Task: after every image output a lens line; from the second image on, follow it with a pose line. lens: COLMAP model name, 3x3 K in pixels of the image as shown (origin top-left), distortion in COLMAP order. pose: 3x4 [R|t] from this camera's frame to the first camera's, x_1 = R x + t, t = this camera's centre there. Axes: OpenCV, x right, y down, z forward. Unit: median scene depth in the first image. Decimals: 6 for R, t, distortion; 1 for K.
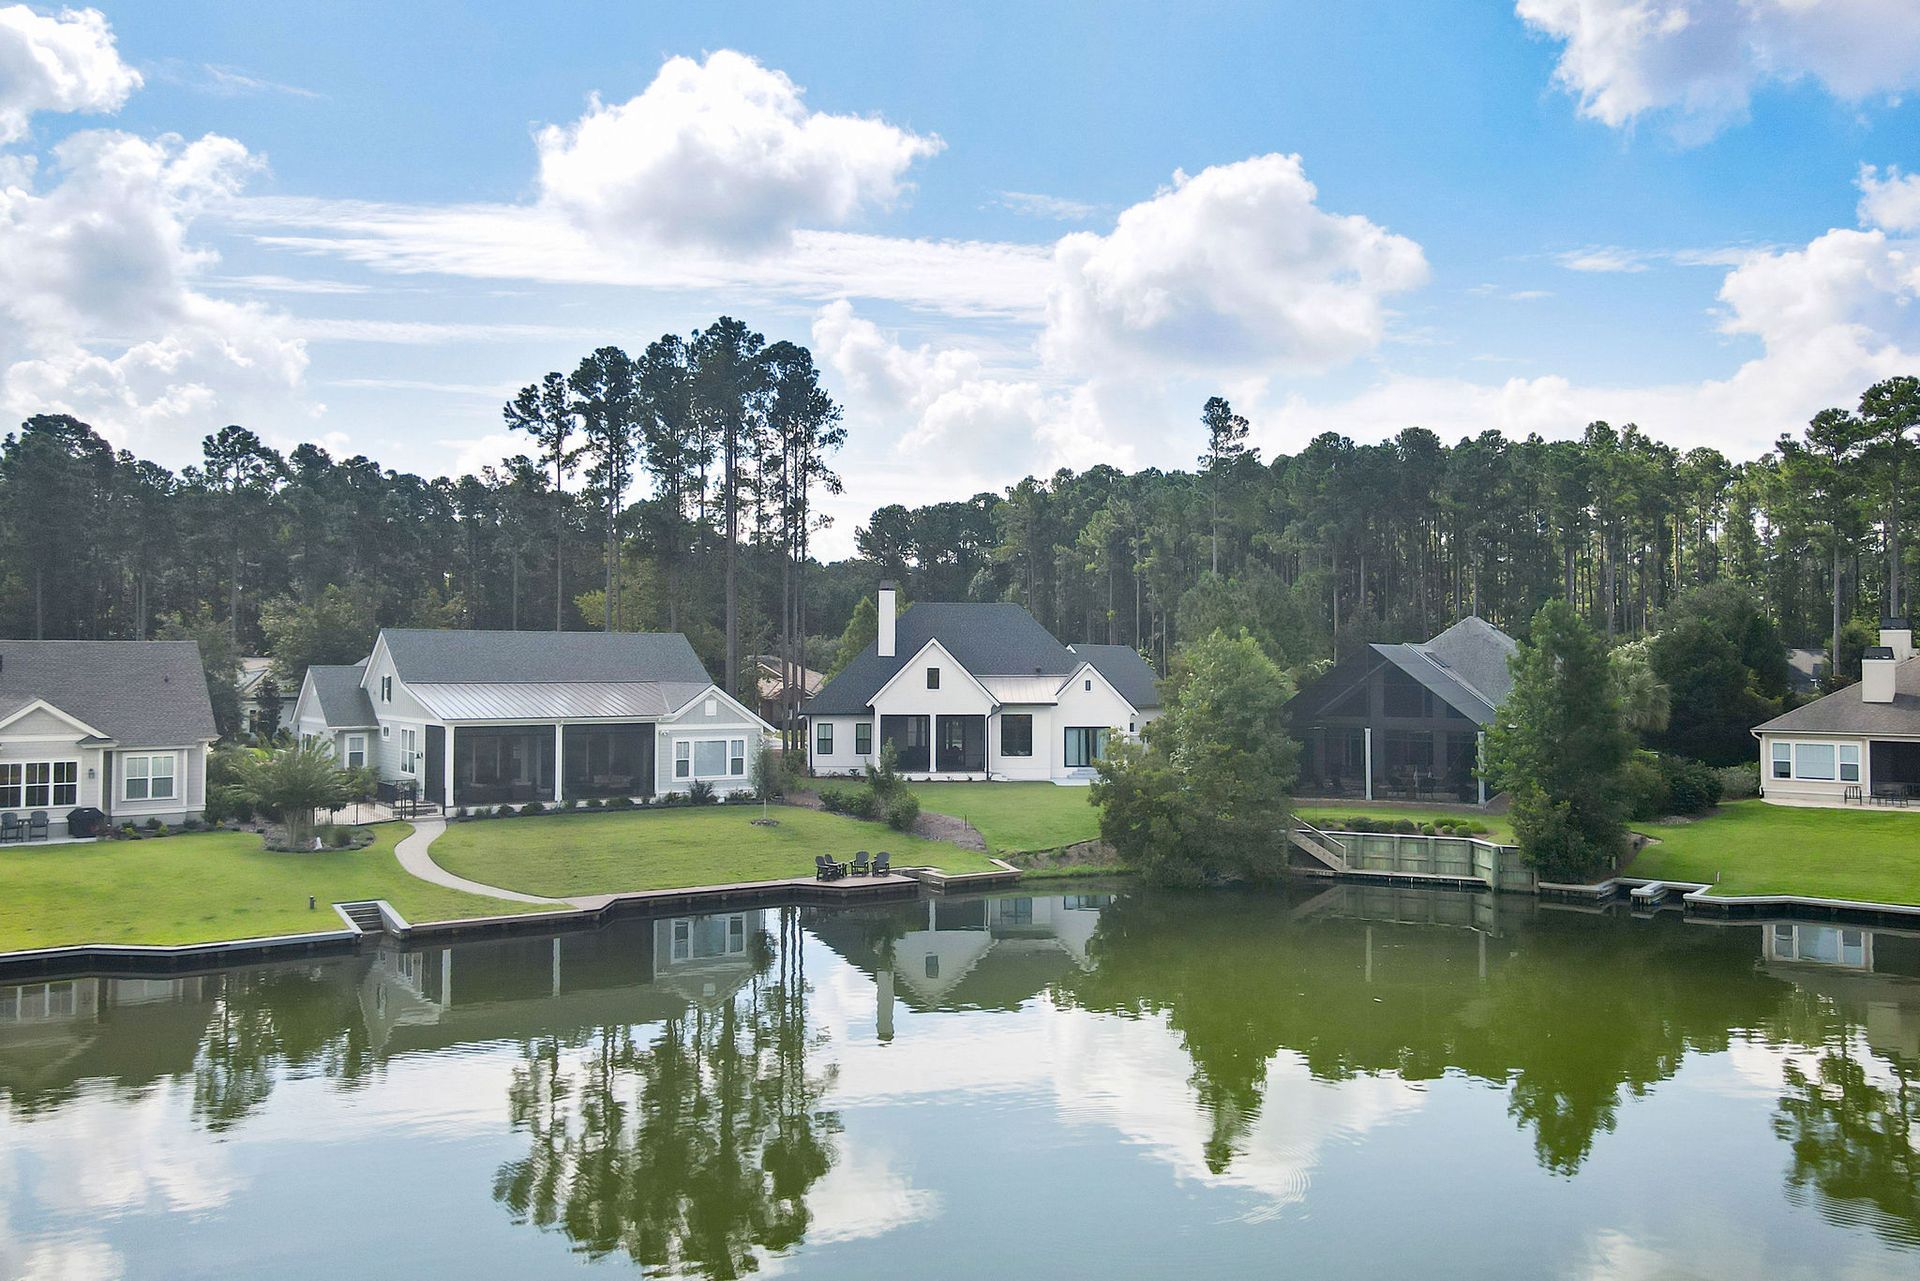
lens RADIAL K [[3862.2, 0, 1011.5], [0, 3862.2, 641.5], [0, 0, 1]] dist [-0.044254, -1.374549]
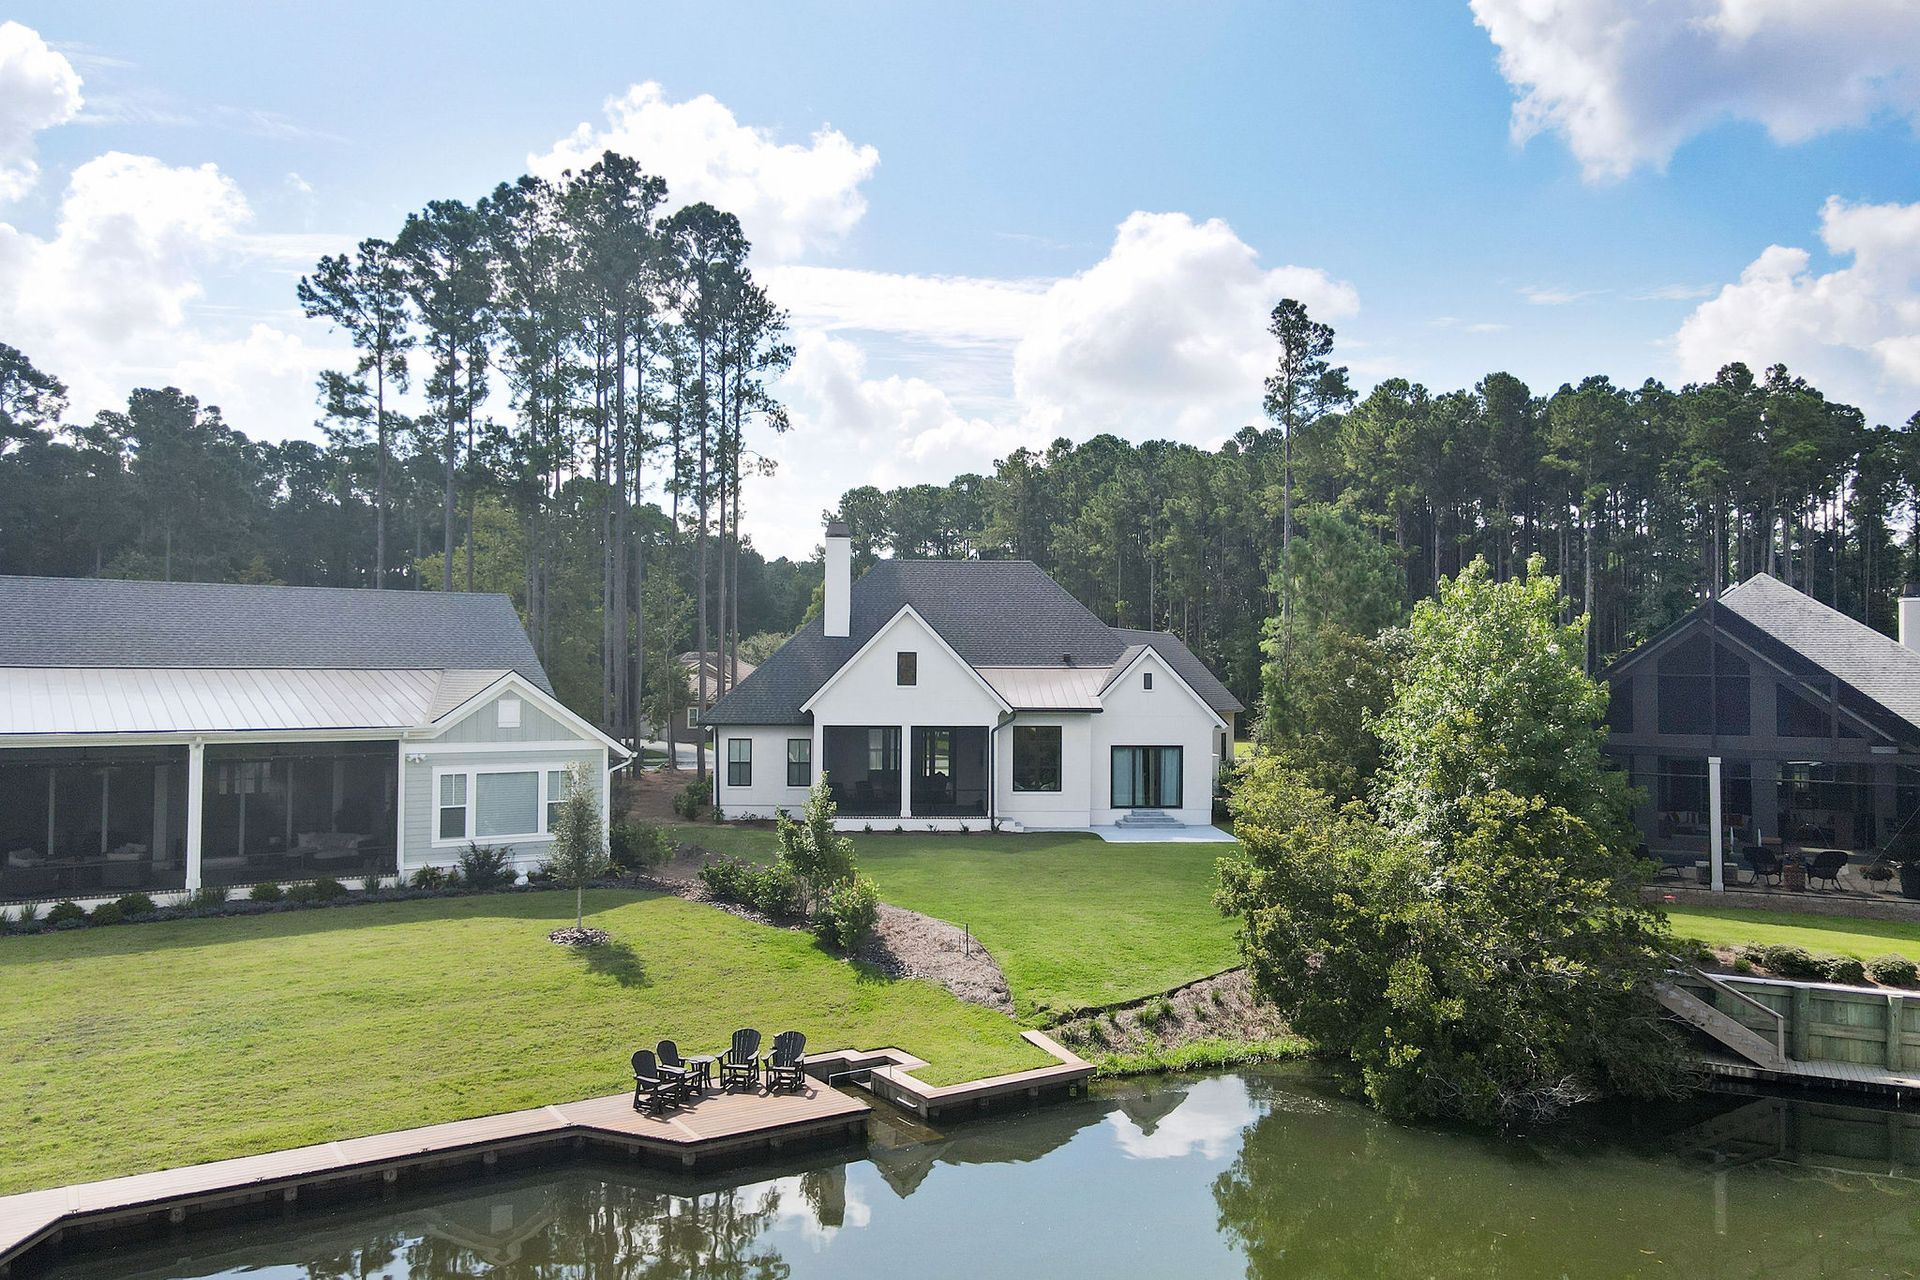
lens RADIAL K [[3862.2, 0, 1011.5], [0, 3862.2, 641.0], [0, 0, 1]] dist [-0.044254, -1.374549]
pose [[0.999975, 0.003852, 0.005926, -0.006205], [-0.003840, 0.999991, -0.002034, 0.005631], [-0.005934, 0.002011, 0.999980, 0.330819]]
